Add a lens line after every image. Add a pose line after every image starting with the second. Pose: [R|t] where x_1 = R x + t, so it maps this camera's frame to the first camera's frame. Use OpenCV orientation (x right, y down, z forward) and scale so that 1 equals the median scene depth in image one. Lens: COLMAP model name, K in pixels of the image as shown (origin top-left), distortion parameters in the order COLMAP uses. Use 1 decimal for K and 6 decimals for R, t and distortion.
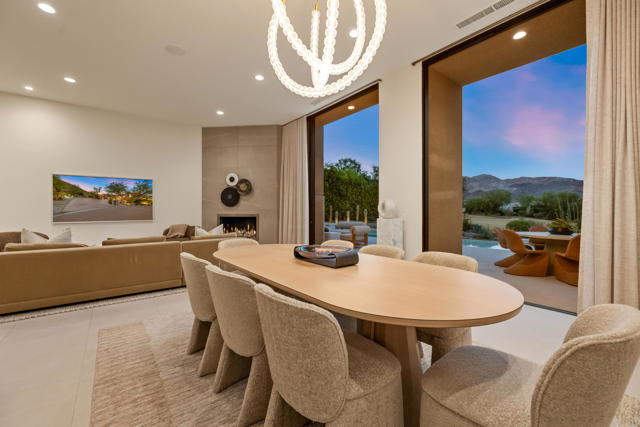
lens RADIAL K [[269.1, 0, 323.5], [0, 269.1, 209.3], [0, 0, 1]] dist [-0.001566, 0.000518]
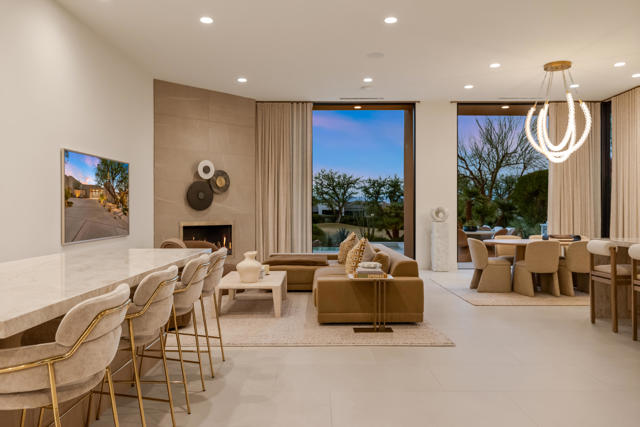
lens RADIAL K [[490.5, 0, 319.7], [0, 490.5, 212.7], [0, 0, 1]] dist [0.005305, 0.001681]
pose [[0.621057, -0.000236, 0.783765, -1.210717], [-0.007163, 0.999956, 0.005977, -0.013480], [-0.783732, -0.009327, 0.621028, 0.020719]]
